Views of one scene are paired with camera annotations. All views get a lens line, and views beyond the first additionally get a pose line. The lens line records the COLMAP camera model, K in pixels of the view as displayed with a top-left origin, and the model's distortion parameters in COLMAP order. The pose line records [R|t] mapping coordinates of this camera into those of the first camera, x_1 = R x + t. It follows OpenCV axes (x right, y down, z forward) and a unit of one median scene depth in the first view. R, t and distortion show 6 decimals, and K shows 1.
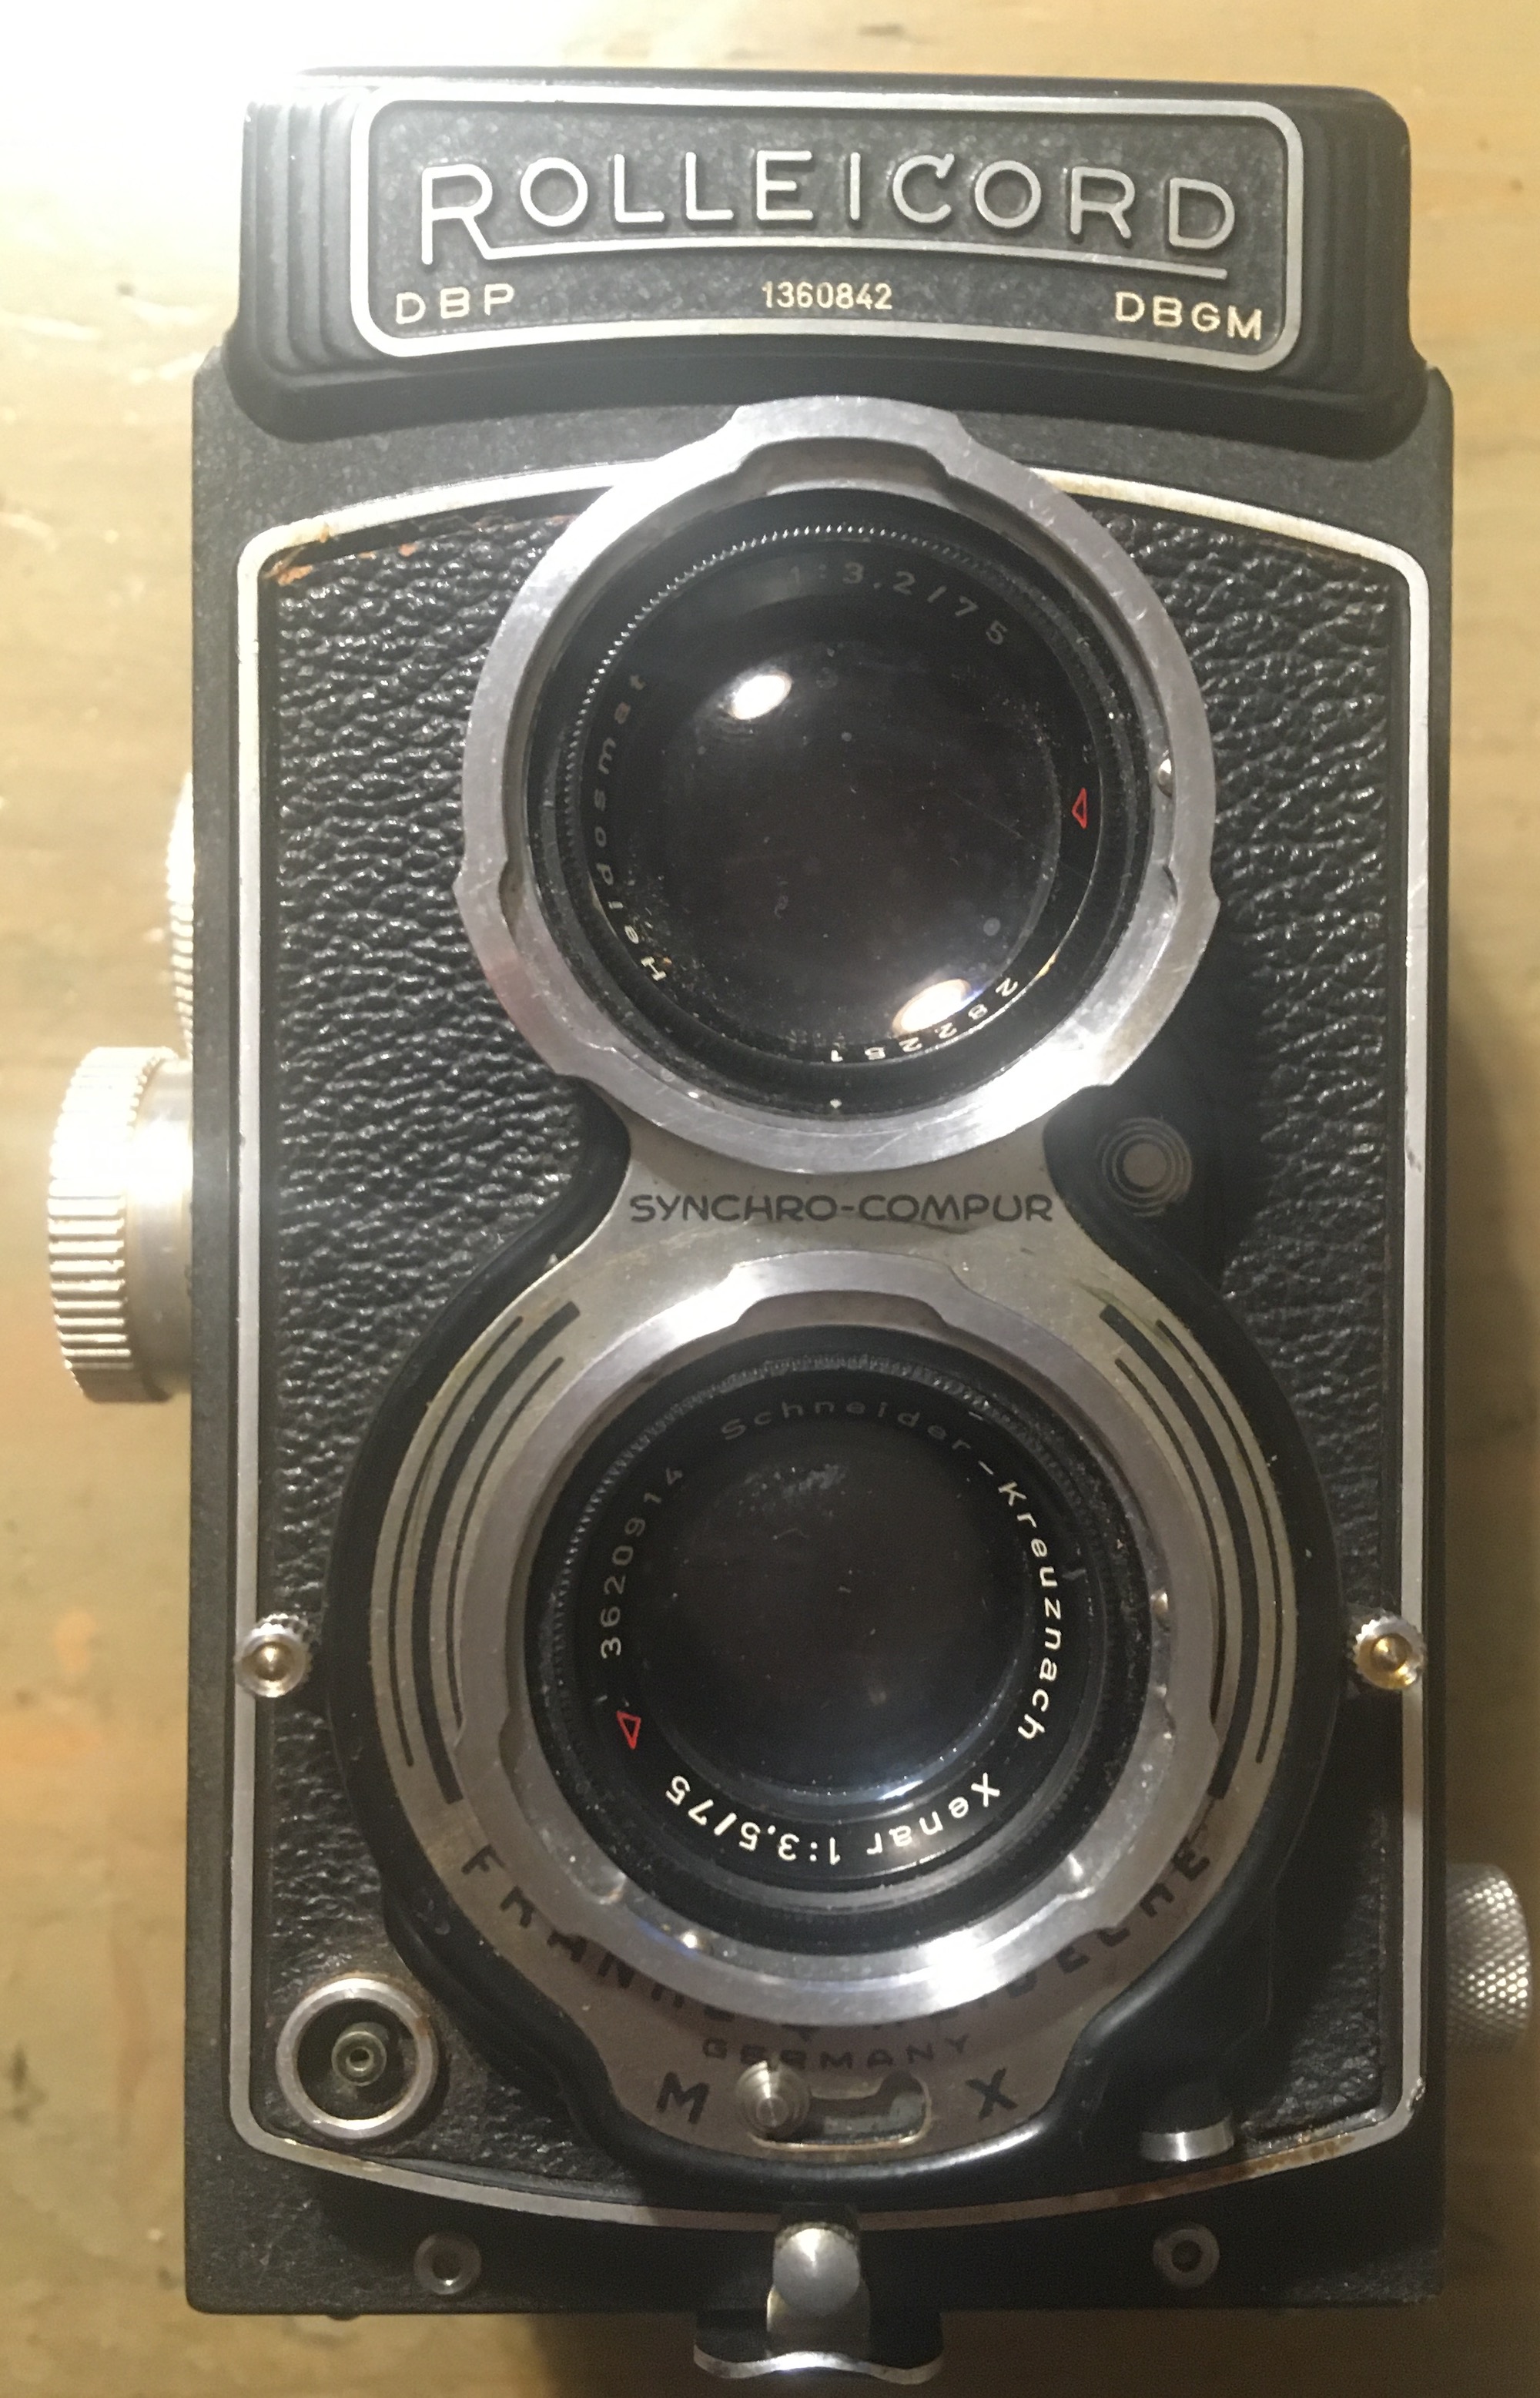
lens RADIAL K [[2185.7, 0, 788.2], [0, 2185.7, 1193.3], [0, 0, 1]] dist [0.007609, 0.021971]
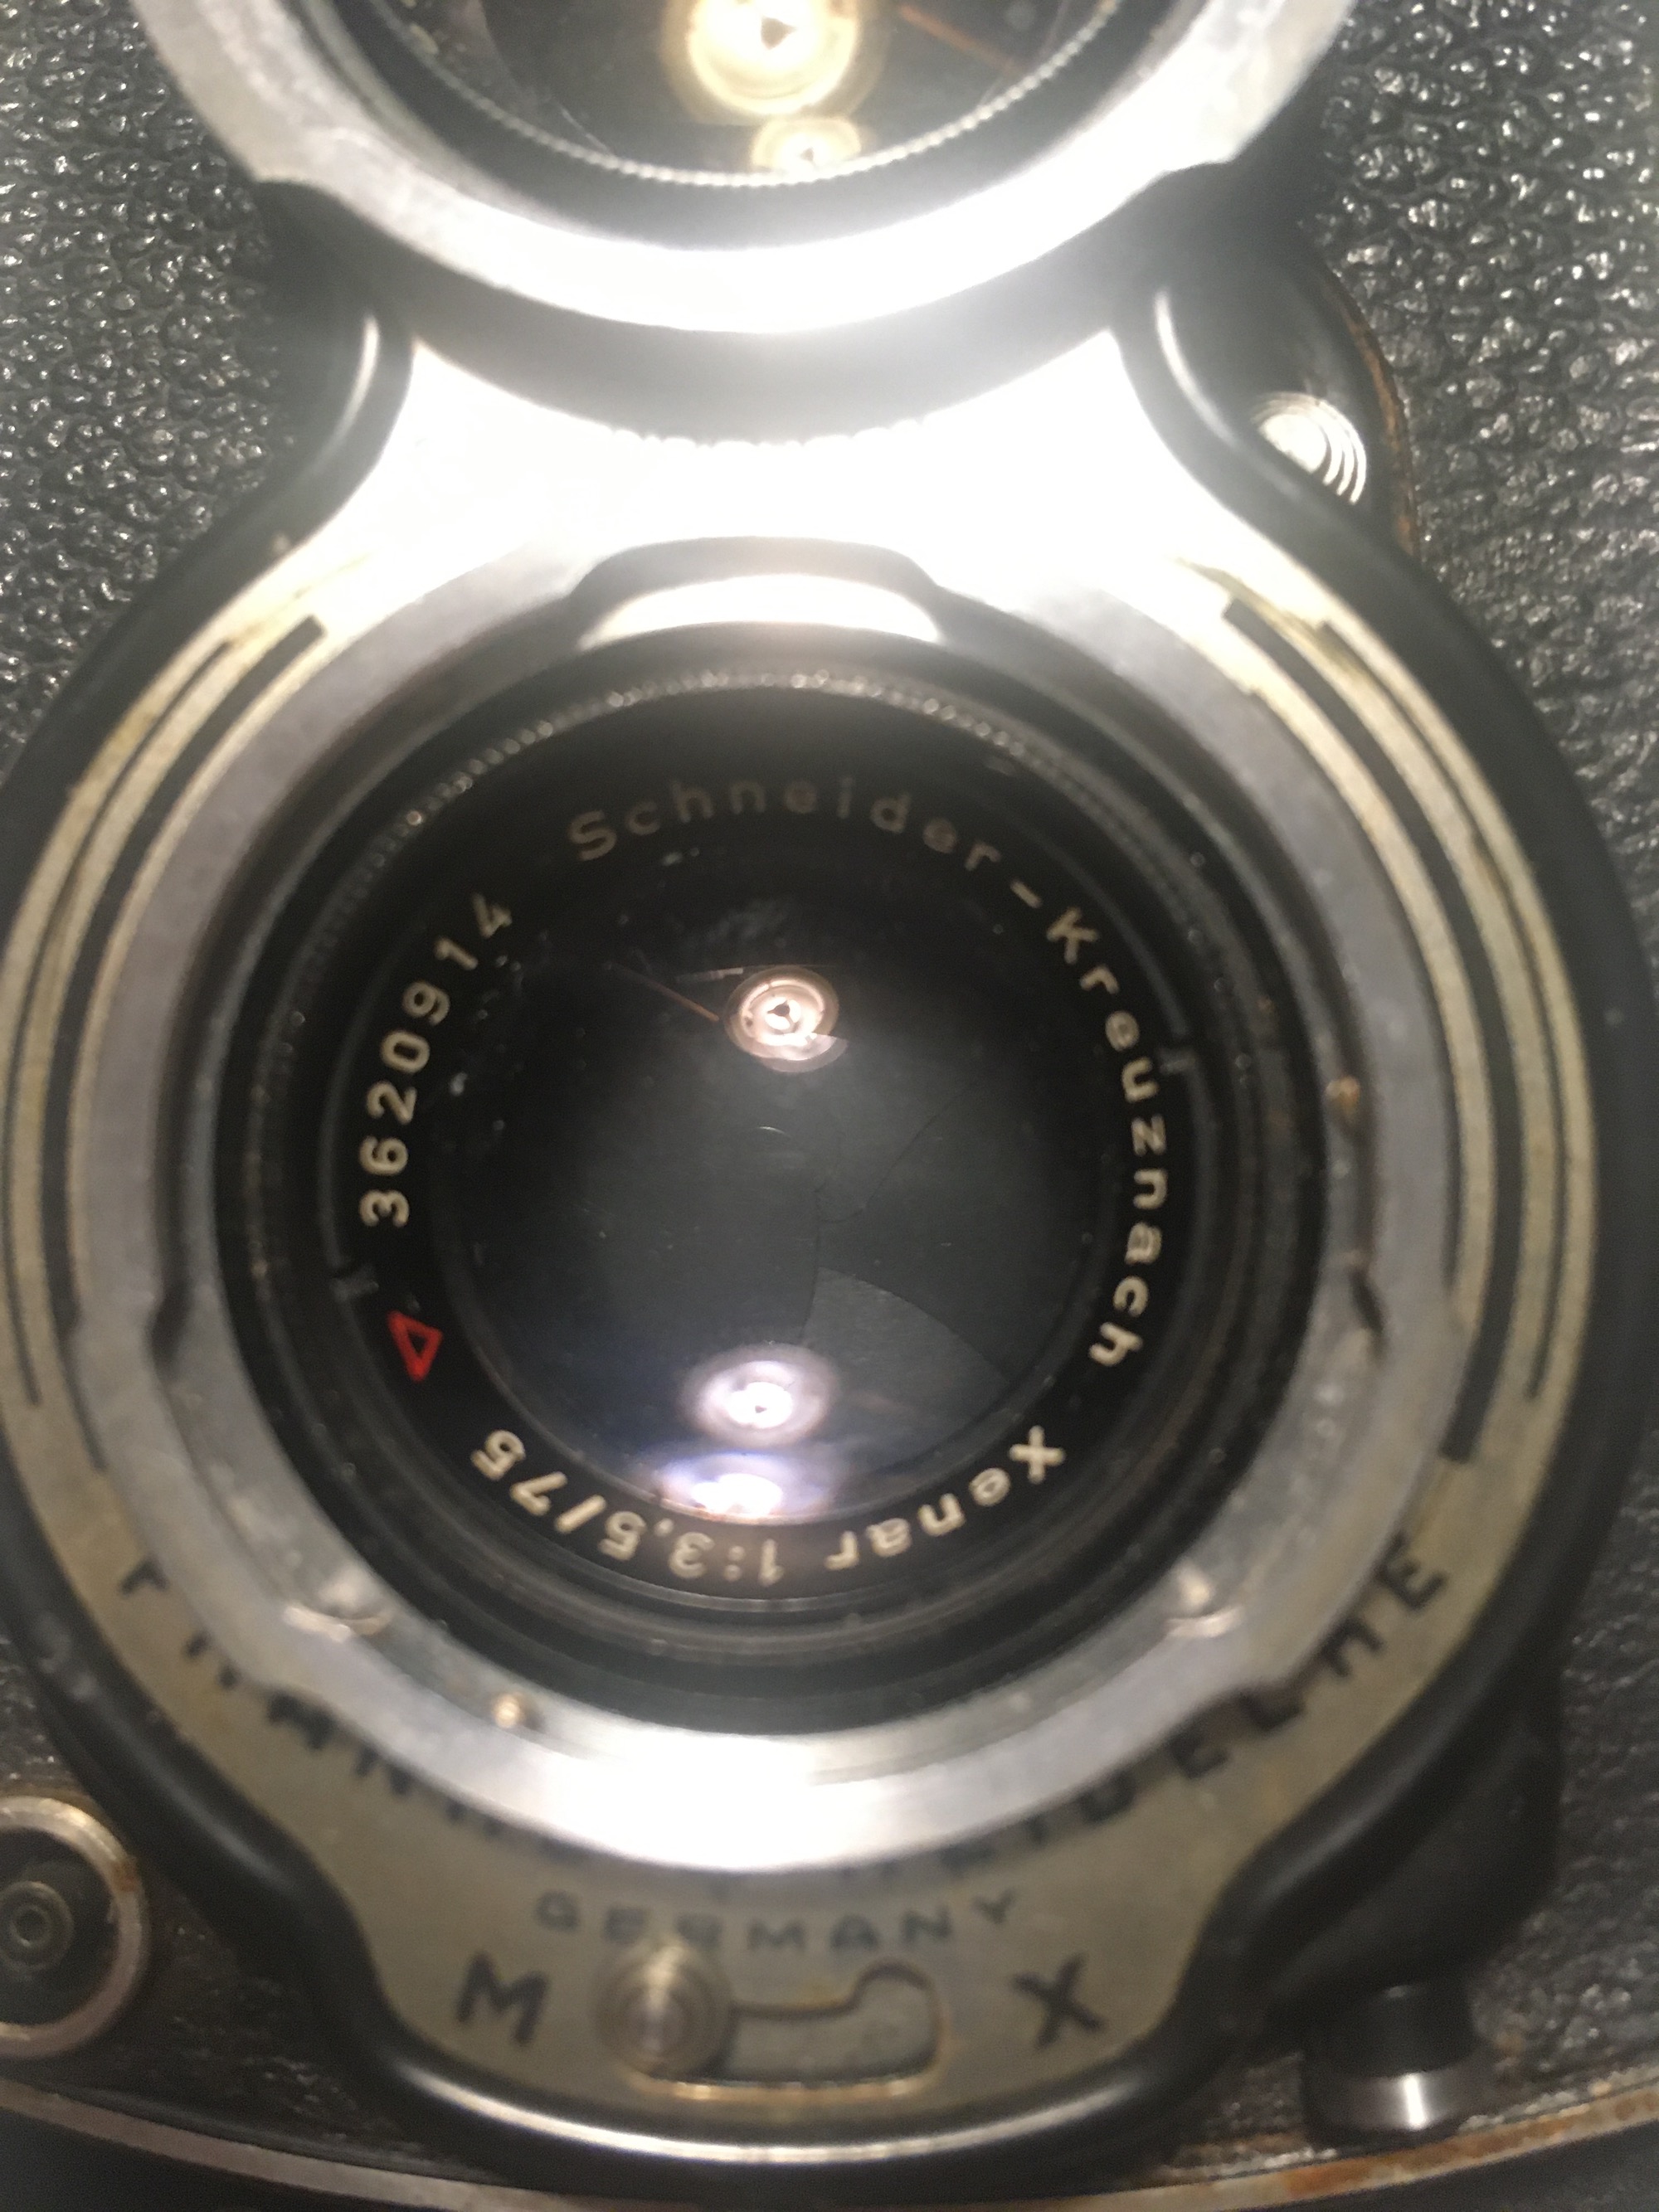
lens RADIAL K [[1843.3, 0, 806.1], [0, 1843.3, 1107.8], [0, 0, 1]] dist [0.030503, -0.033843]
pose [[0.997207, -0.017464, -0.072622, 0.067119], [0.013325, 0.998280, -0.057091, 0.210133], [0.073495, 0.055964, 0.995724, 0.513943]]
